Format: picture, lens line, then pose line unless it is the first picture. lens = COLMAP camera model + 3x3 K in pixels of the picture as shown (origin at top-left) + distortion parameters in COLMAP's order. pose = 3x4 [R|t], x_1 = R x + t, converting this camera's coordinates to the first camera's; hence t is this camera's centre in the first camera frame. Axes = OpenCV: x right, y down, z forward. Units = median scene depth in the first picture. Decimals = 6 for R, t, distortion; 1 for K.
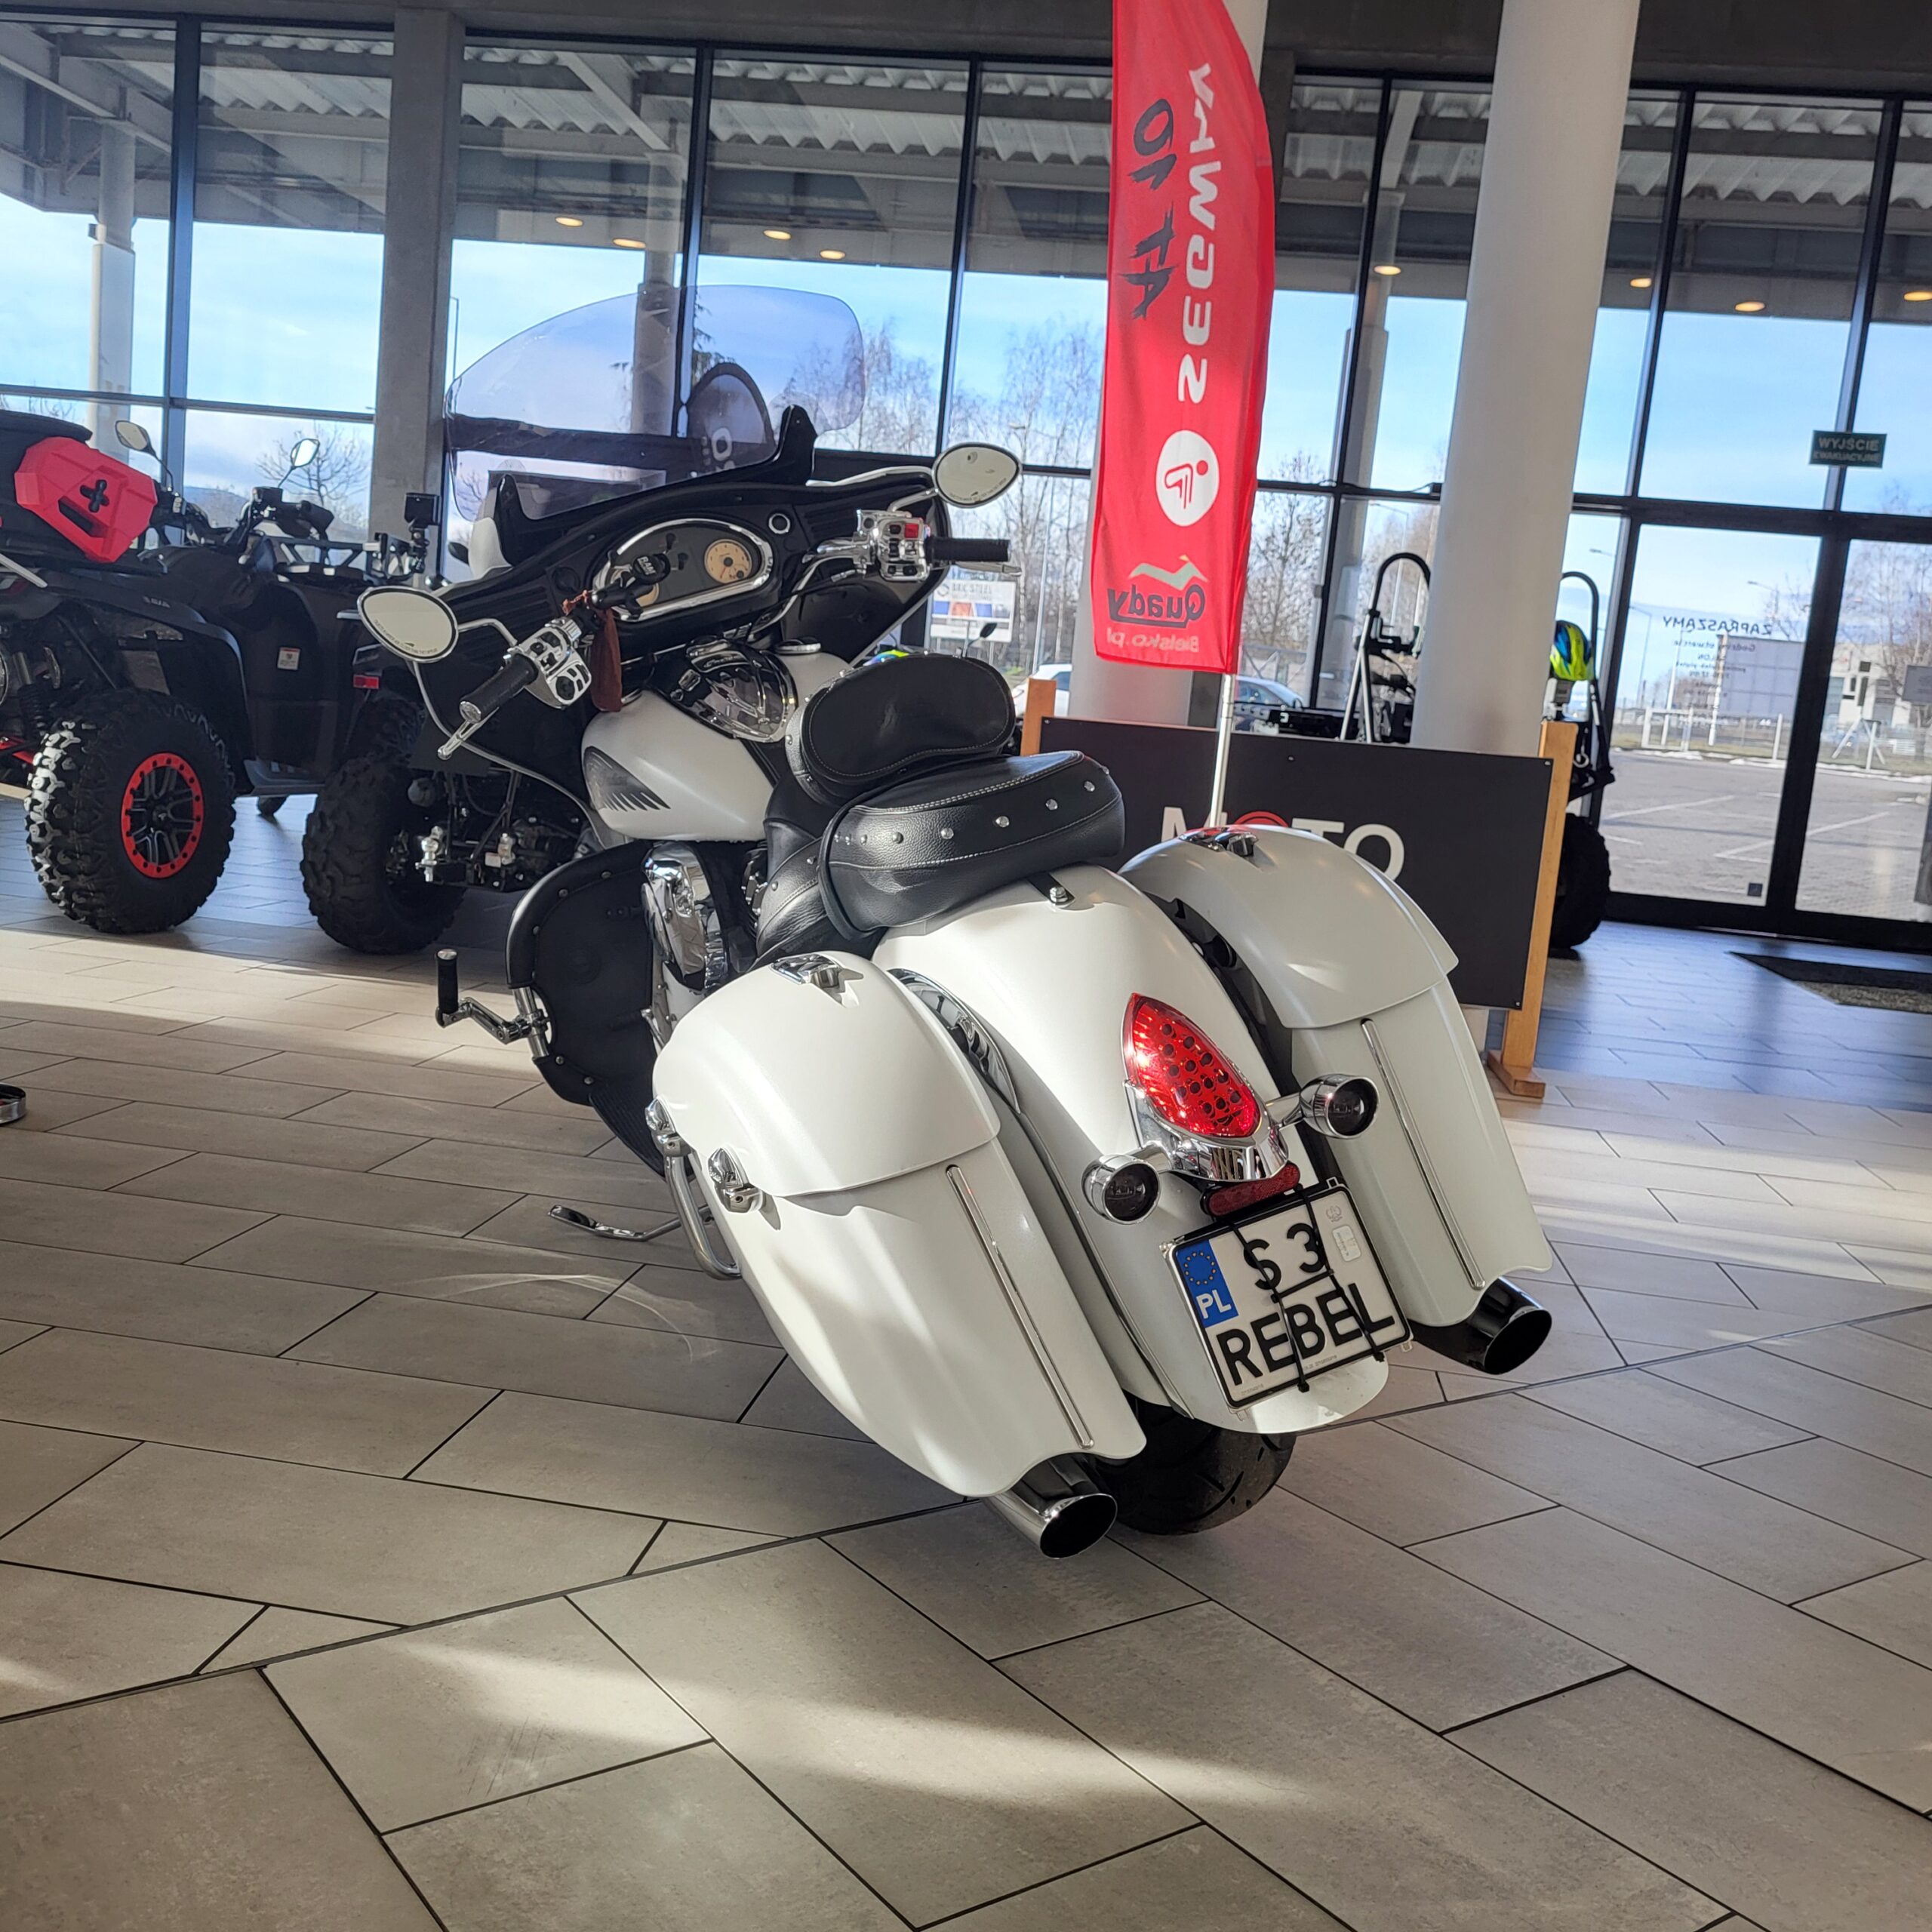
lens RADIAL K [[1968.2, 0, 963.3], [0, 1968.2, 961.6], [0, 0, 1]] dist [-0.008201, 0.000000]
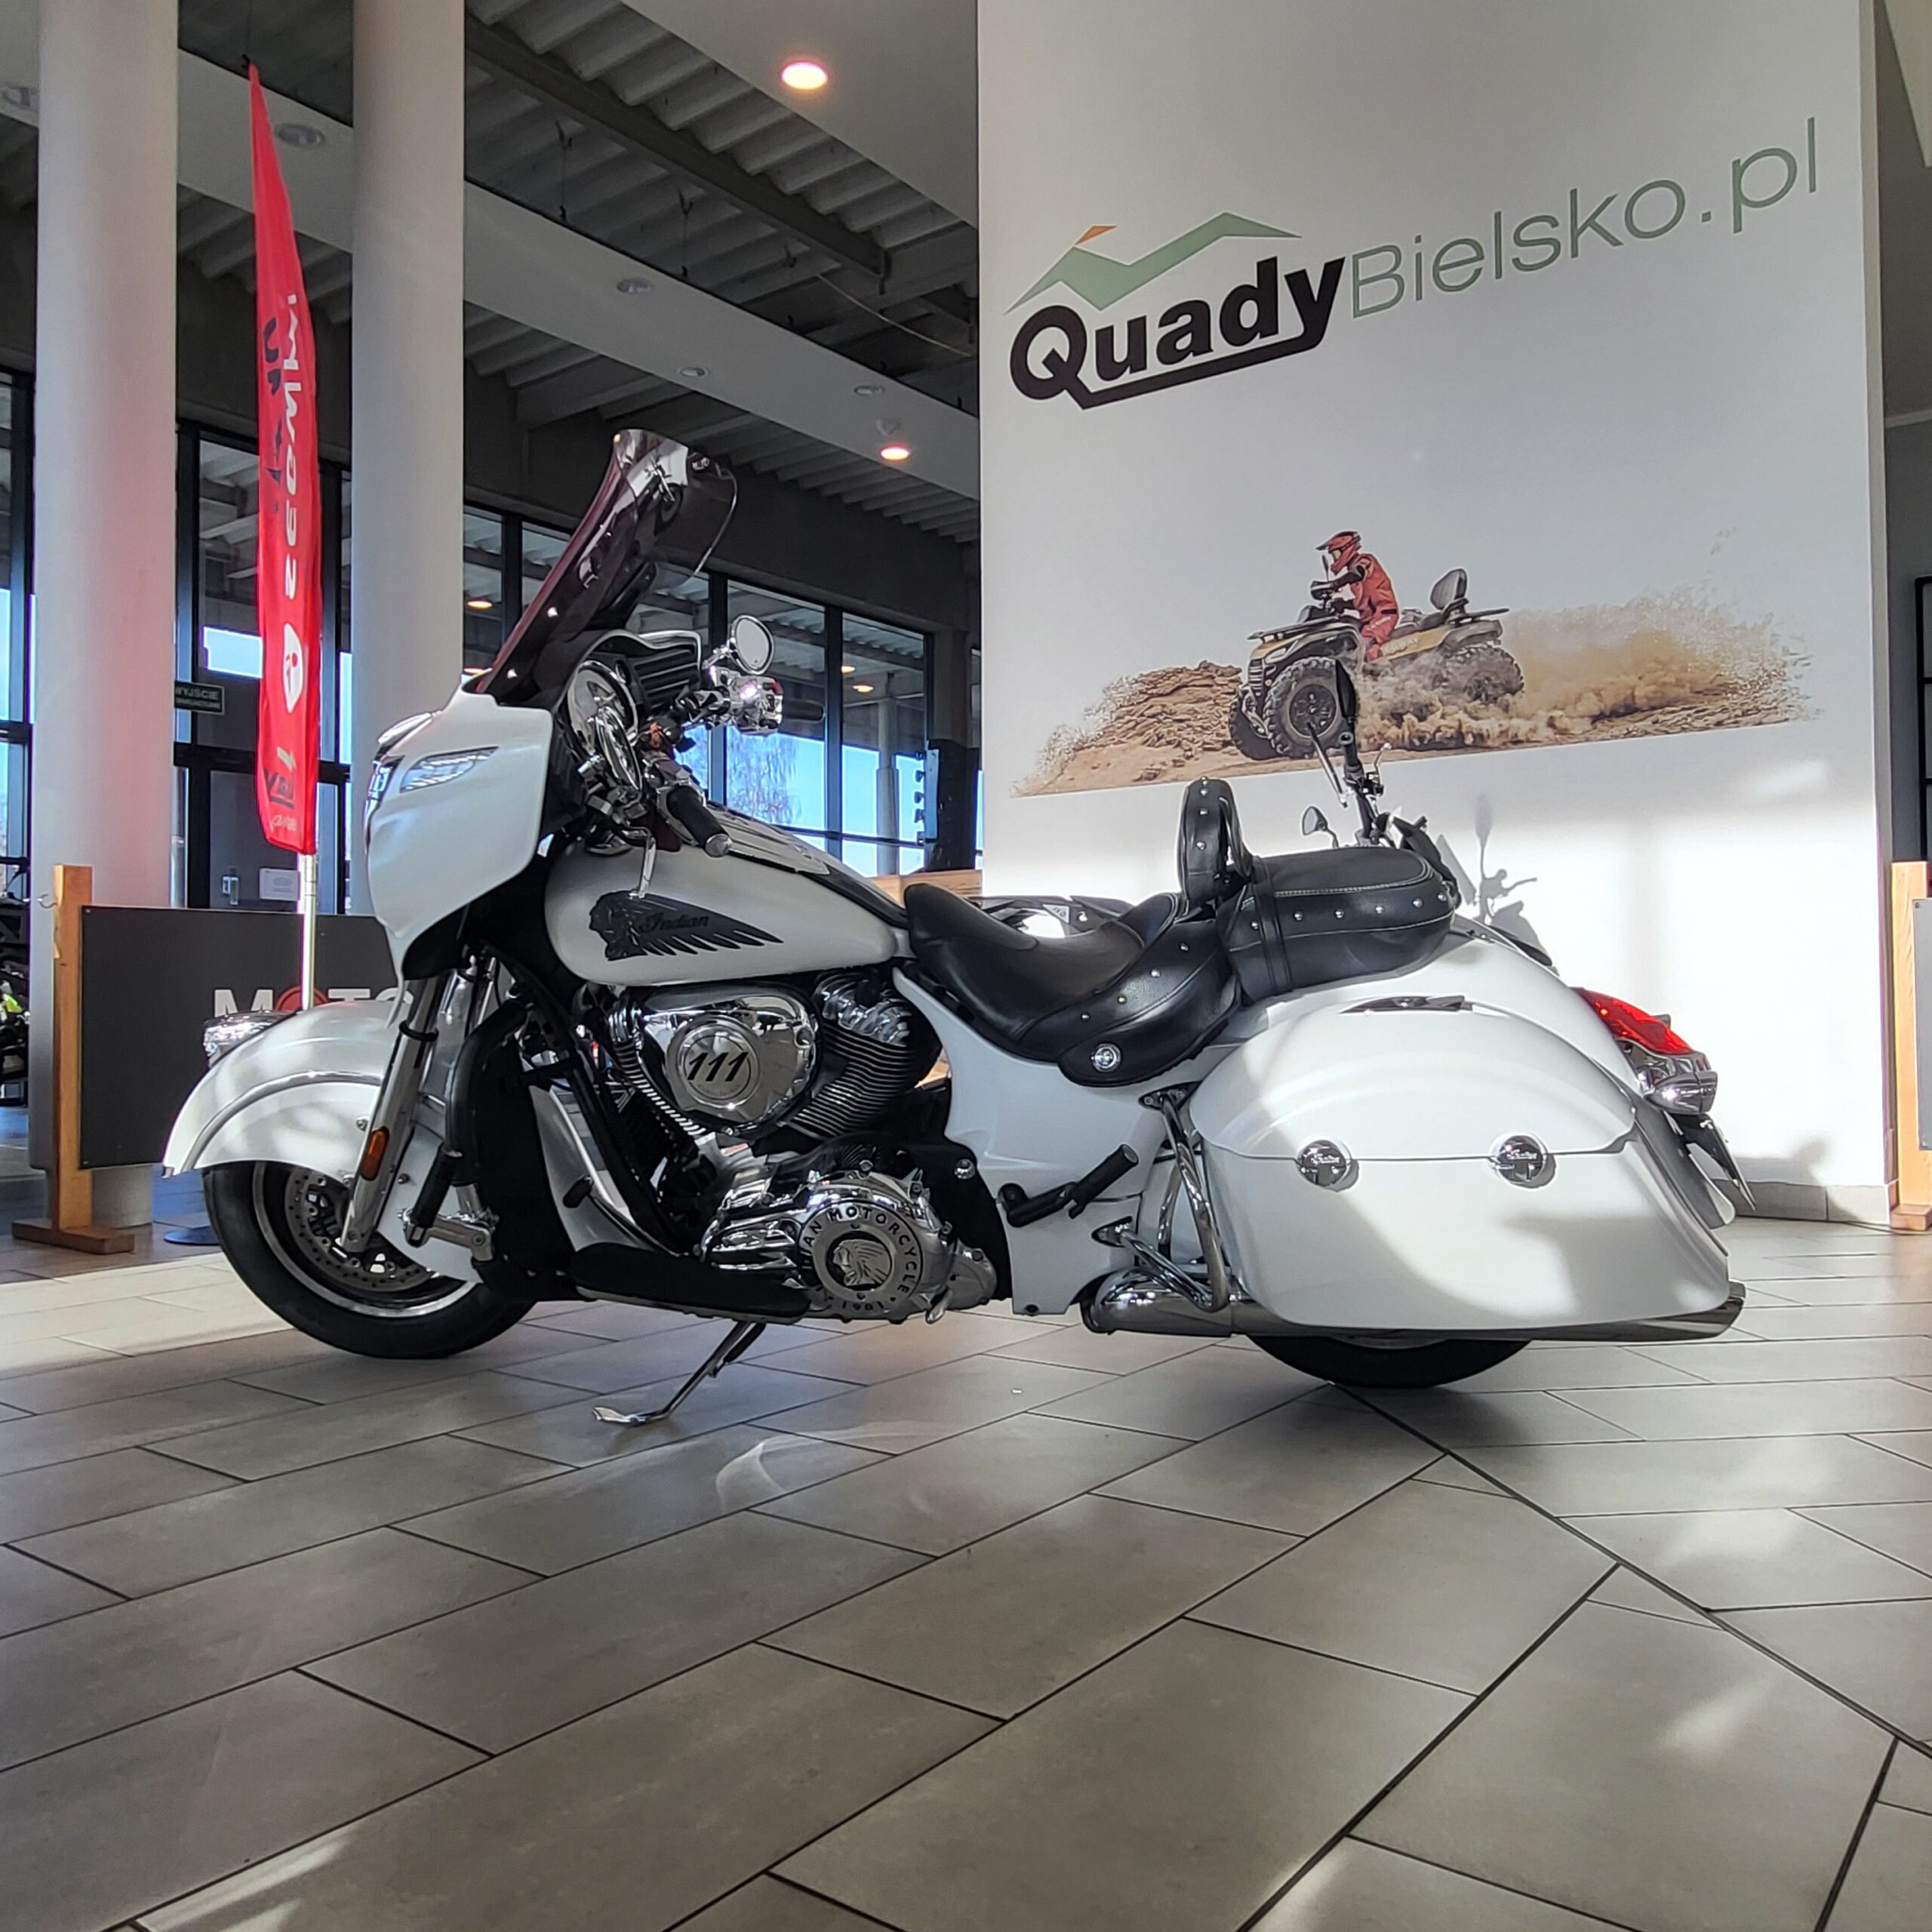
lens RADIAL K [[1603.2, 0, 967.3], [0, 1603.2, 974.4], [0, 0, 1]] dist [0.015716, -0.003201]
pose [[0.485208, -0.072124, 0.871419, -0.758422], [0.157034, 0.987577, -0.005699, -0.041646], [-0.860182, 0.139608, 0.490506, 0.473388]]
